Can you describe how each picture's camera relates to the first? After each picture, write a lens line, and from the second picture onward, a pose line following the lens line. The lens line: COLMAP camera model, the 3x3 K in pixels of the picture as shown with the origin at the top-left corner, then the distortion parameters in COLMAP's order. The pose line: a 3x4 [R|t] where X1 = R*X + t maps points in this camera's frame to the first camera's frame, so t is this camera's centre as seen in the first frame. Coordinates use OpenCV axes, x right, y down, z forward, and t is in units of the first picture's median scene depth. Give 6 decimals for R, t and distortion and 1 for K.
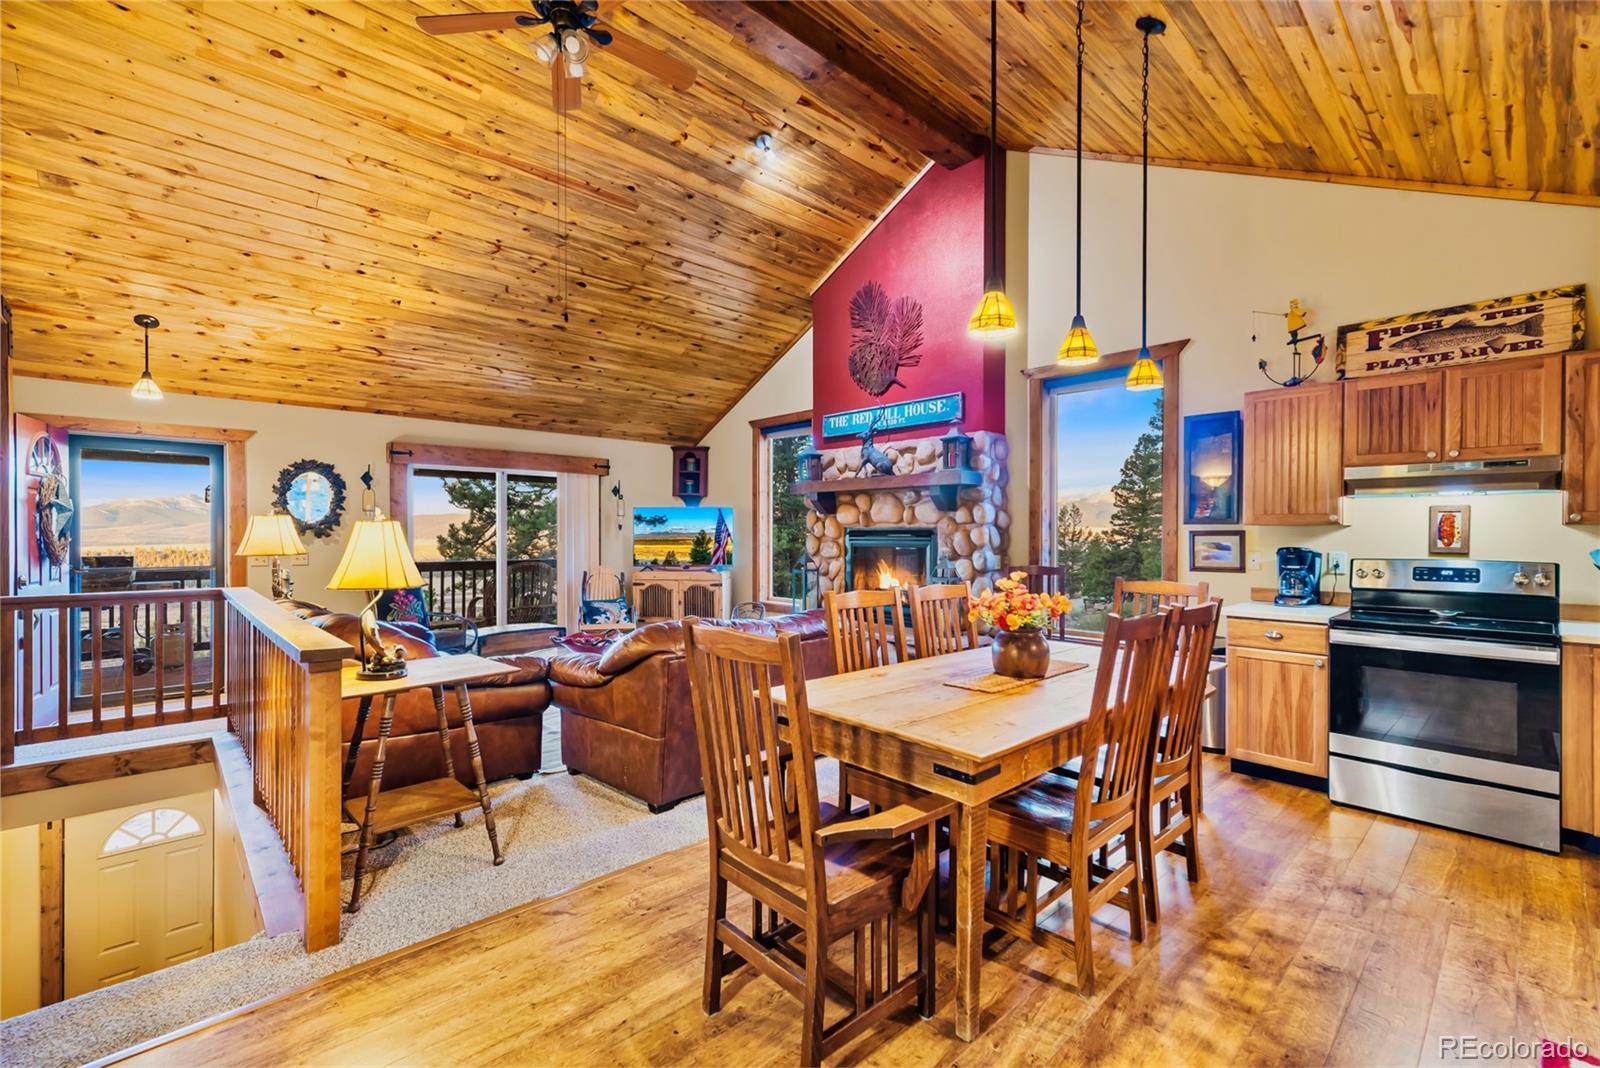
lens RADIAL K [[687.2, 0, 803.1], [0, 687.2, 536.4], [0, 0, 1]] dist [0.008202, 0.000519]
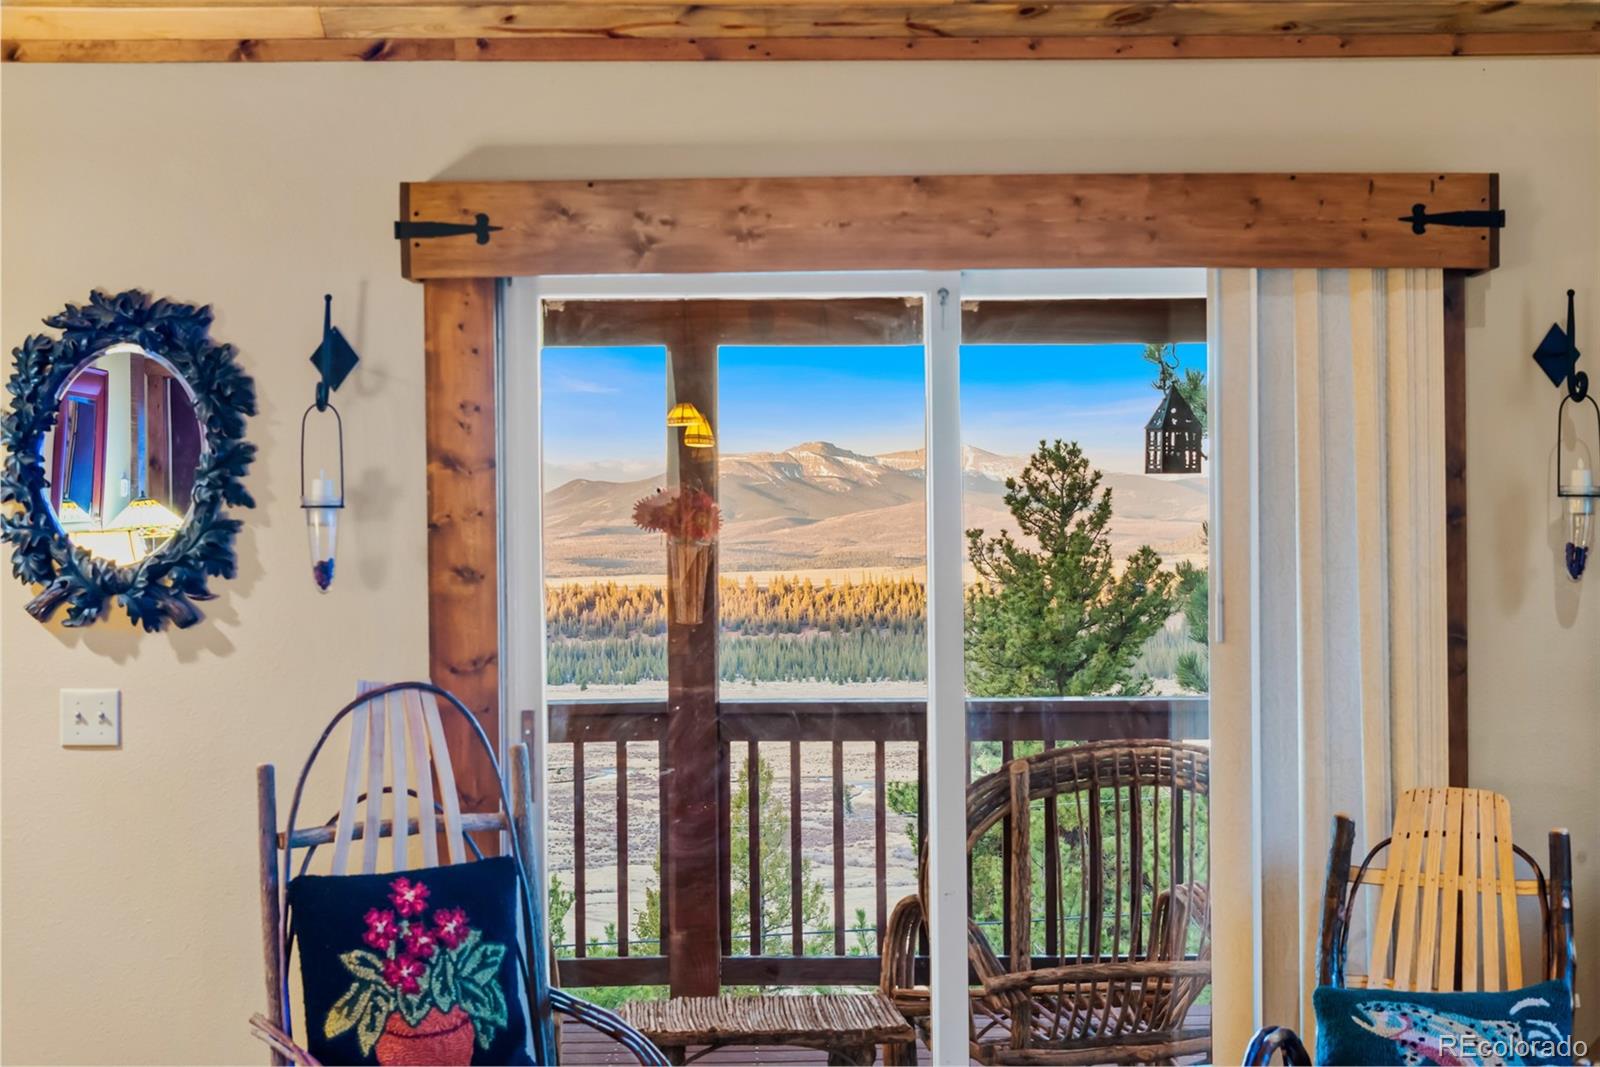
lens RADIAL K [[2363.1, 0, 800.0], [0, 2363.1, 533.5], [0, 0, 1]] dist [0.019524, -0.031960]
pose [[0.743463, -0.009427, -0.668710, -0.019820], [0.006522, 0.999955, -0.006847, -0.026060], [0.668745, 0.000729, 0.743492, 0.632264]]
